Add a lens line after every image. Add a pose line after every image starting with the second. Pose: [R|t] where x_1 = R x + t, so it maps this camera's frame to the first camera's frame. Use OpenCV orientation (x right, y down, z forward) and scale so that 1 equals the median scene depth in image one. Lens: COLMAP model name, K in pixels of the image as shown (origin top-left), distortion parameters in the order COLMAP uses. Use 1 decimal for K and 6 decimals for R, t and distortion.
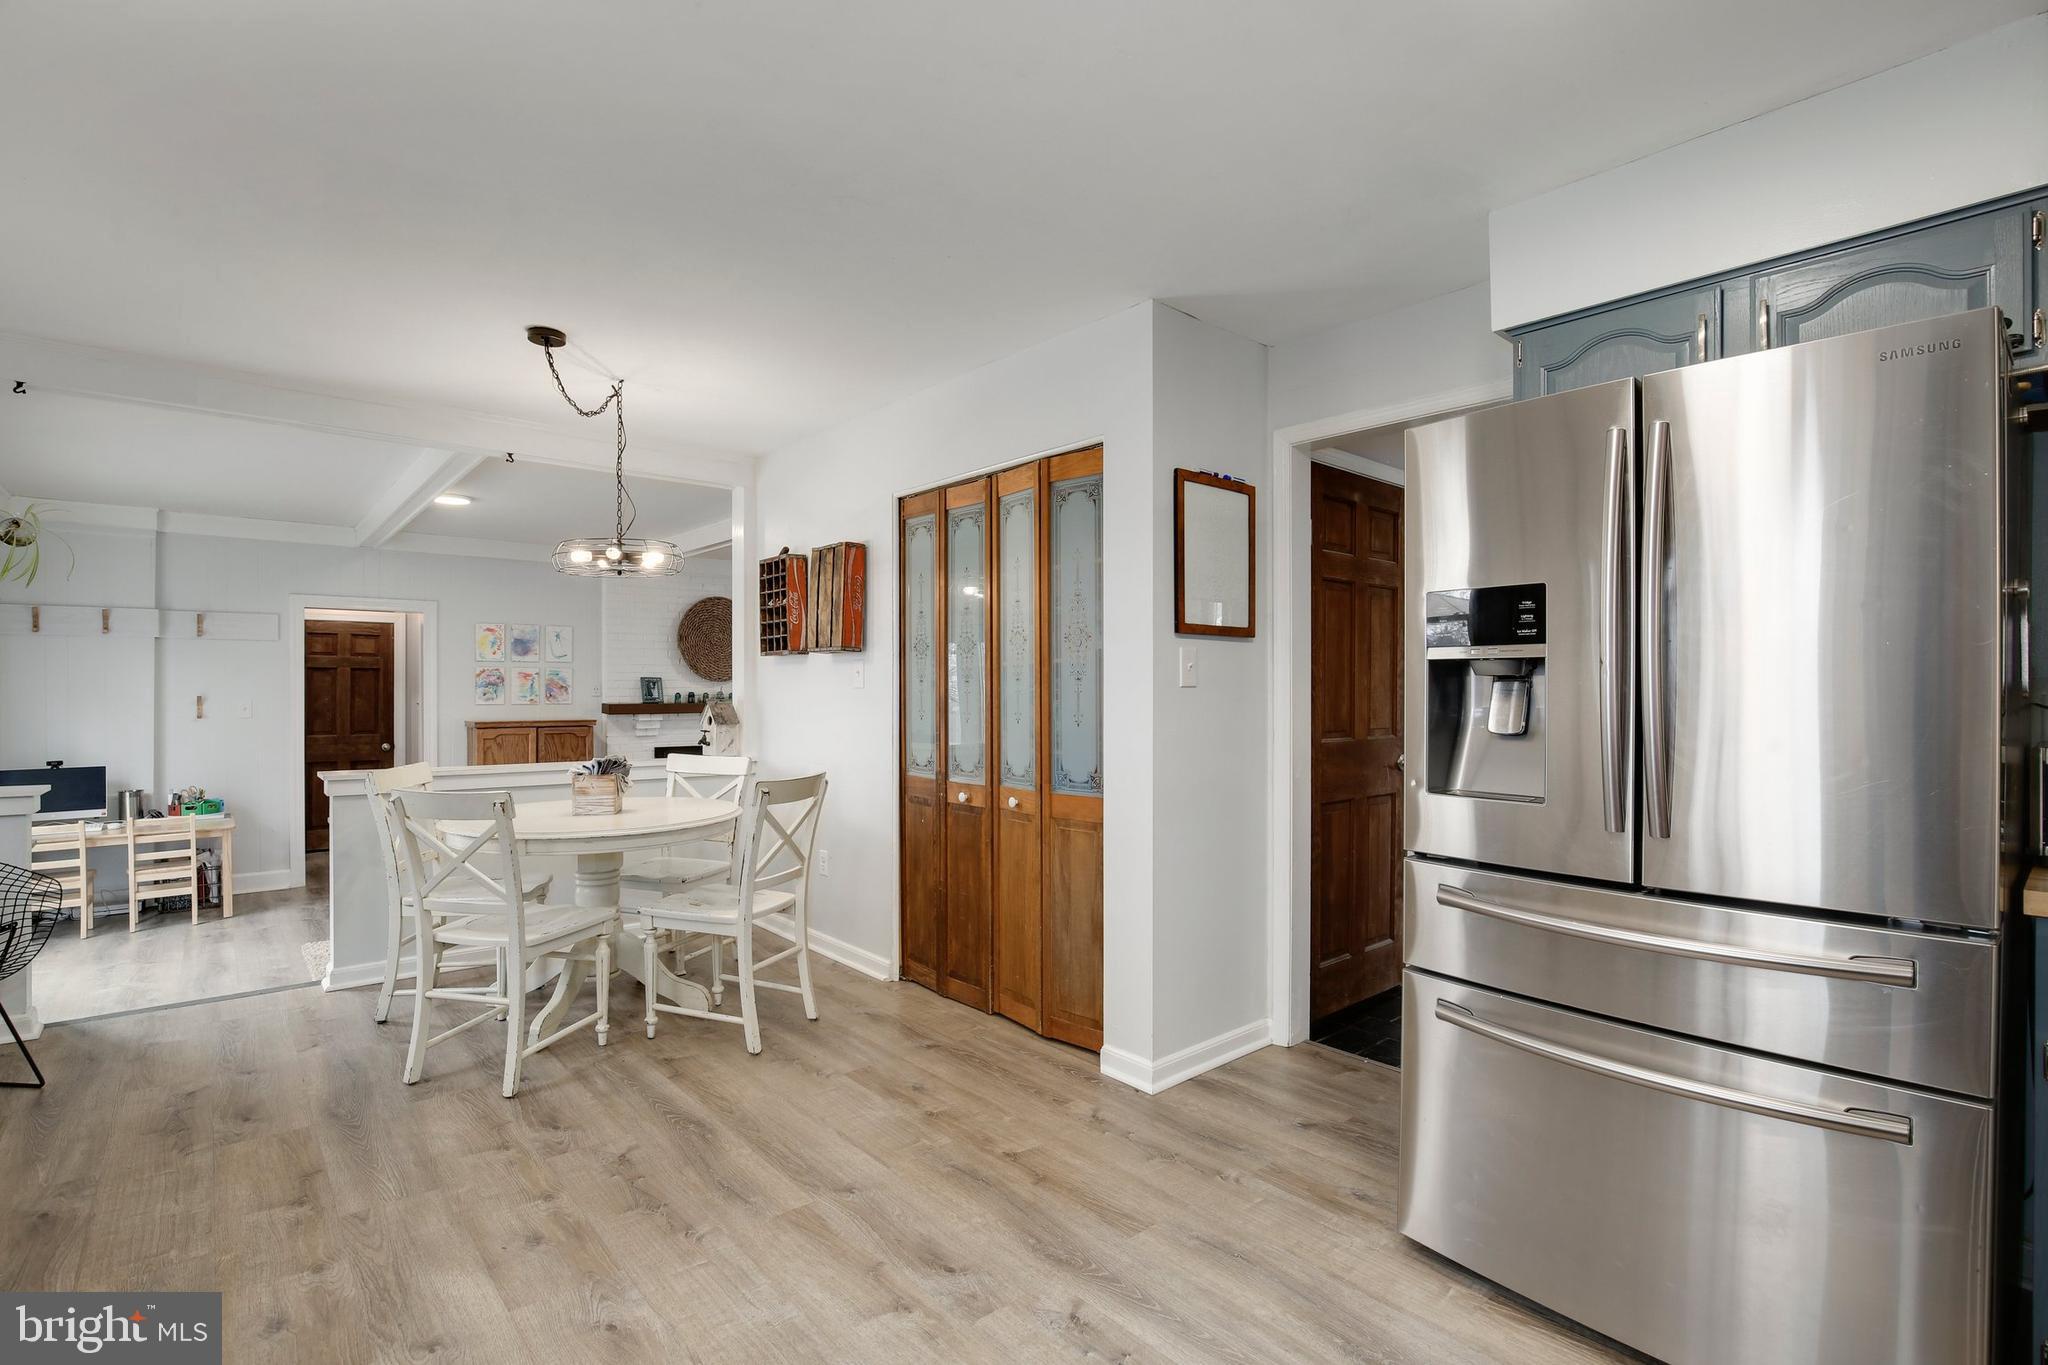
lens RADIAL K [[950.4, 0, 1023.0], [0, 950.4, 689.4], [0, 0, 1]] dist [-0.031593, 0.005085]
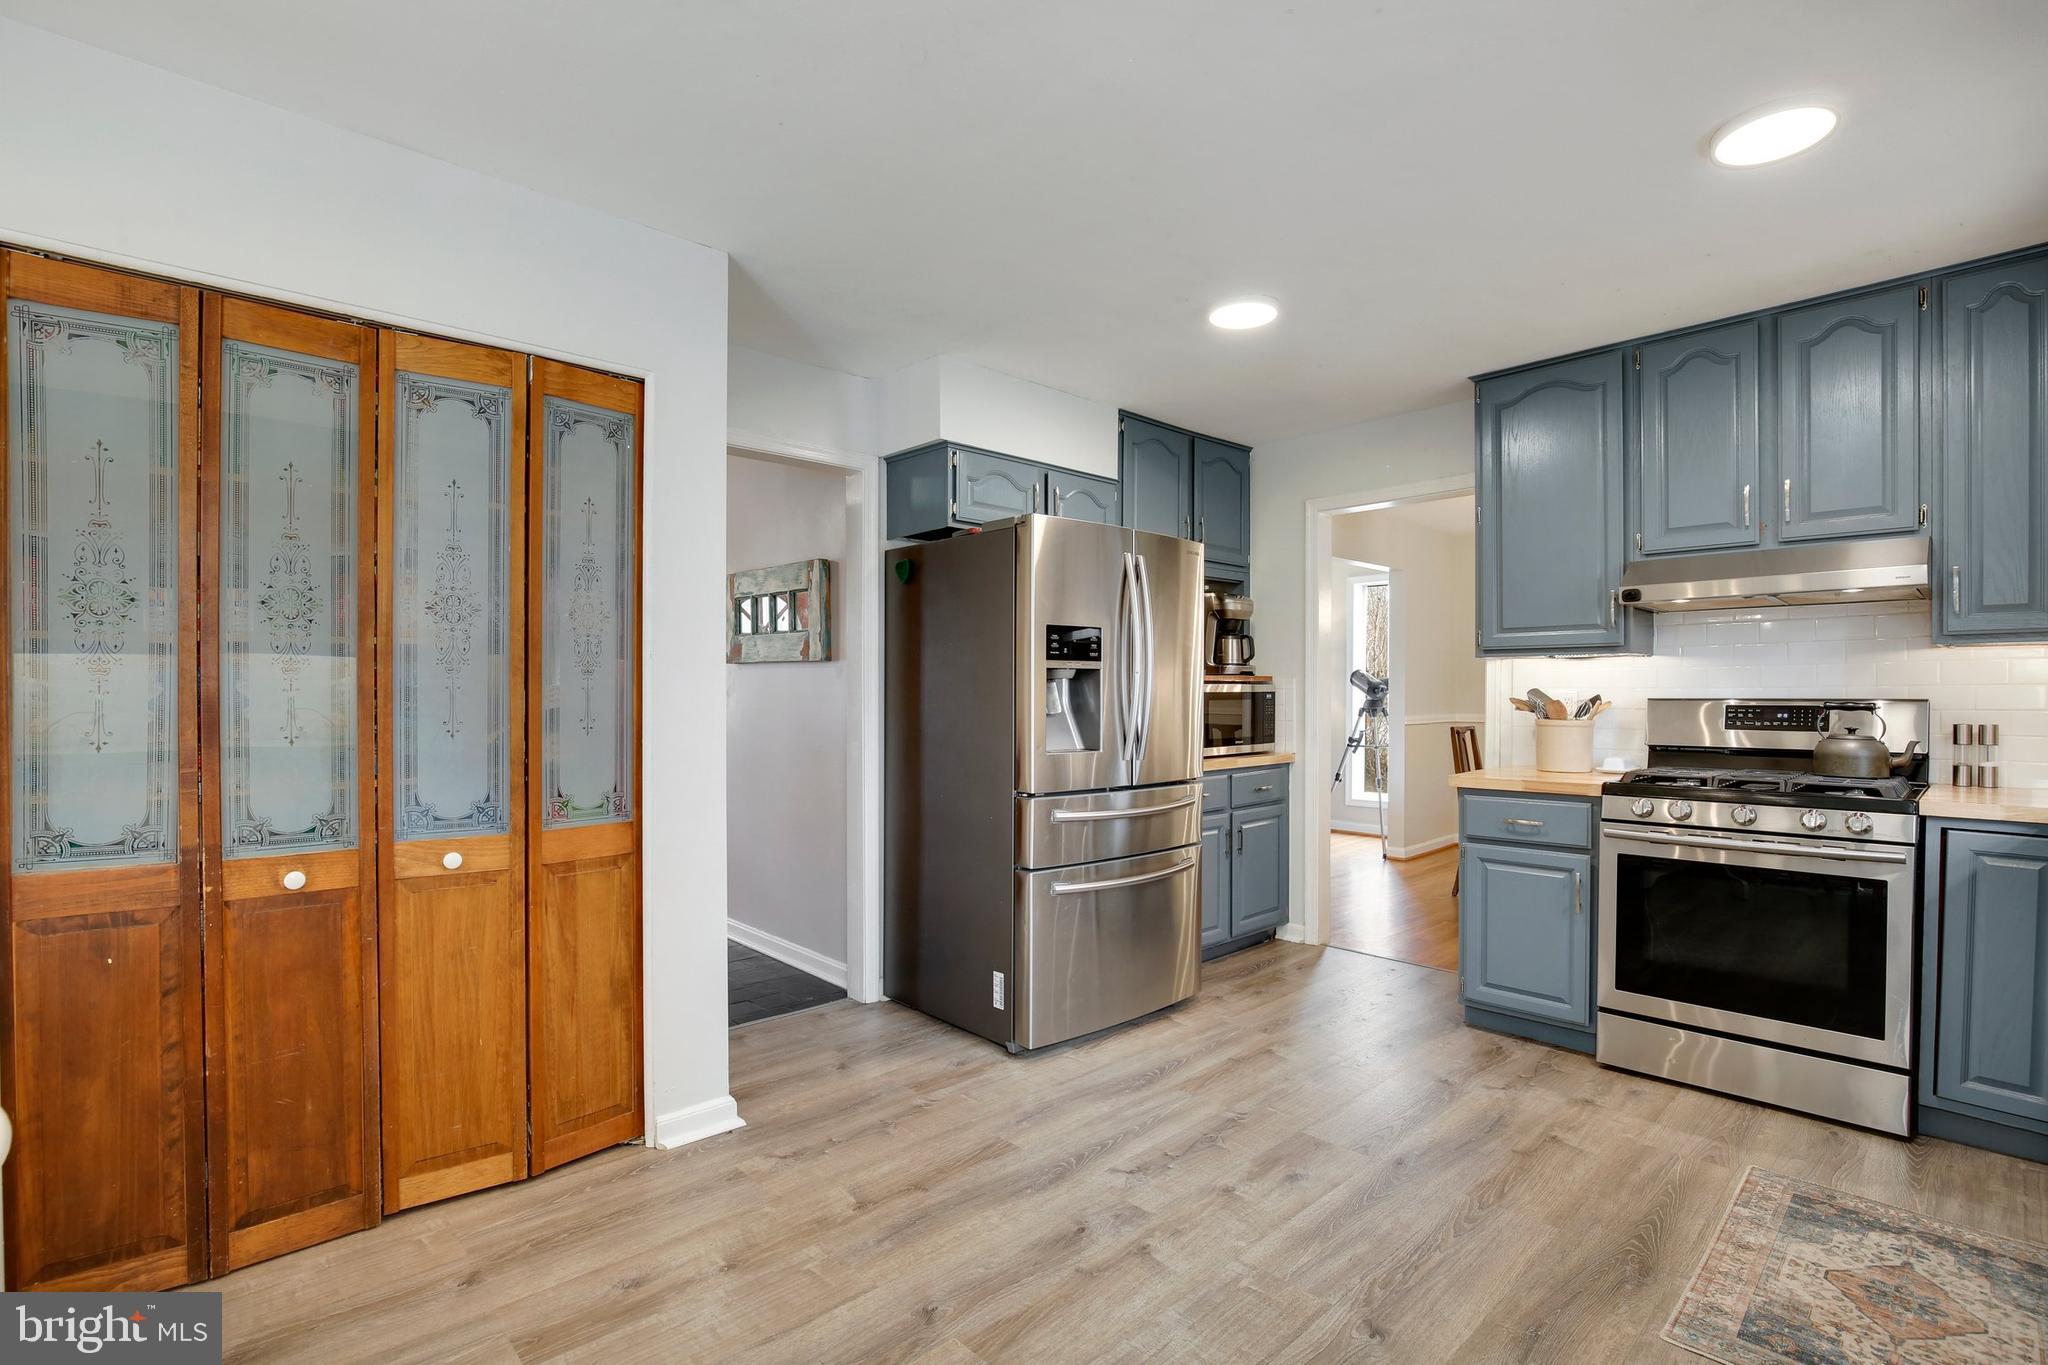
lens RADIAL K [[950.6, 0, 1004.9], [0, 950.6, 695.9], [0, 0, 1]] dist [-0.033256, 0.008189]
pose [[-0.024275, -0.006765, 0.999682, -0.484788], [-0.001082, 0.999977, 0.006741, 0.001984], [-0.999705, -0.000918, -0.024282, 0.473662]]
